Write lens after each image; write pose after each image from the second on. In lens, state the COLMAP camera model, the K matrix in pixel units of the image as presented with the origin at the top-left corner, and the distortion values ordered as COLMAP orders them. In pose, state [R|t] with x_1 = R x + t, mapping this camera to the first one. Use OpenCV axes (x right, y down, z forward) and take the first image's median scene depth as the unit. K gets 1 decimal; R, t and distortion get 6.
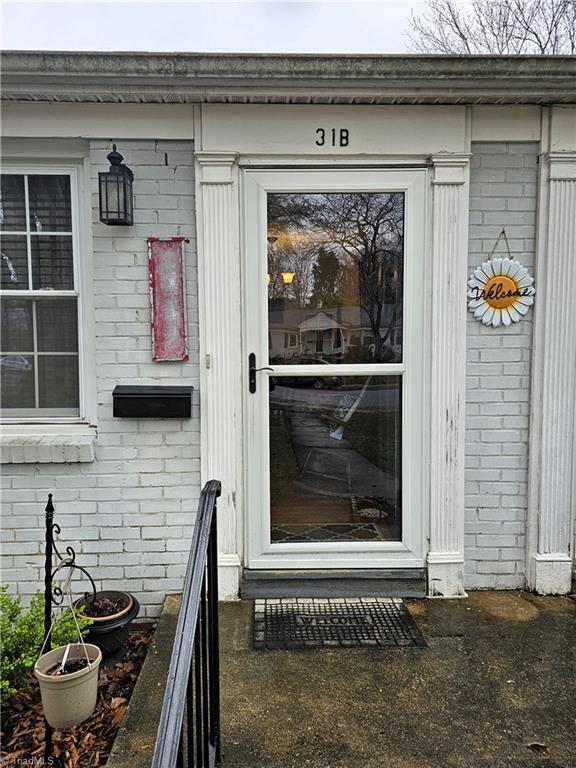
lens RADIAL K [[511.2, 0, 278.1], [0, 511.2, 395.1], [0, 0, 1]] dist [0.066656, -0.048660]
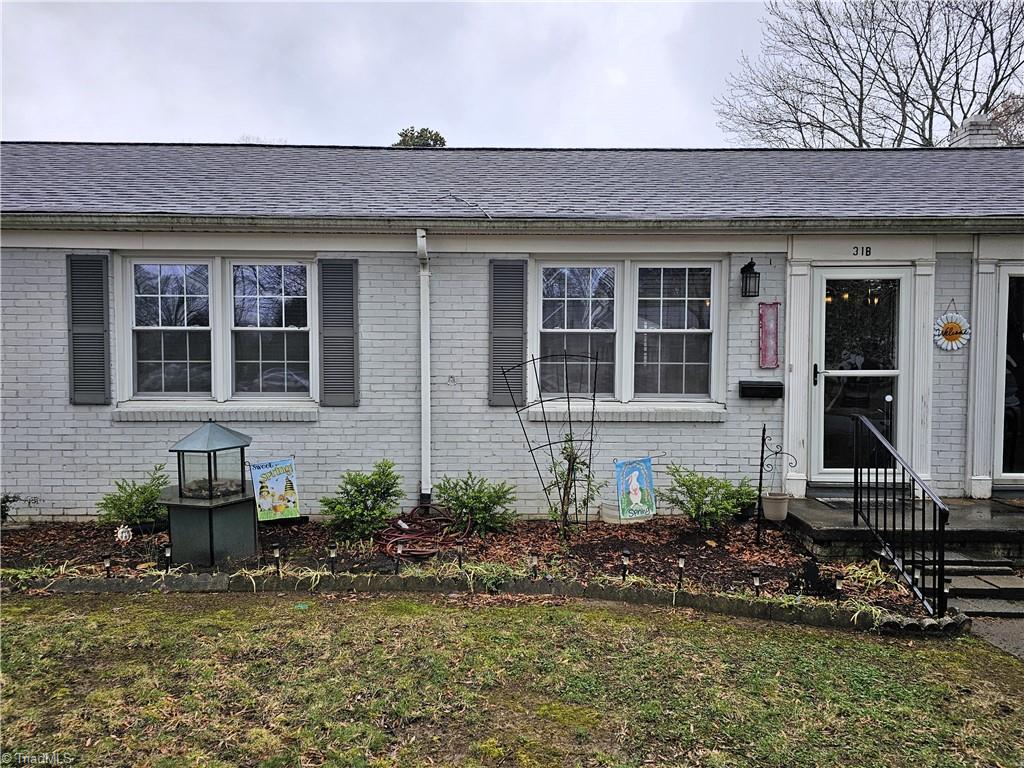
lens RADIAL K [[681.6, 0, 525.3], [0, 681.6, 402.5], [0, 0, 1]] dist [0.066656, -0.048660]
pose [[0.999787, 0.010317, -0.017888, -1.043535], [-0.010853, 0.999486, -0.030159, 0.142950], [0.017568, 0.030346, 0.999385, -1.490917]]
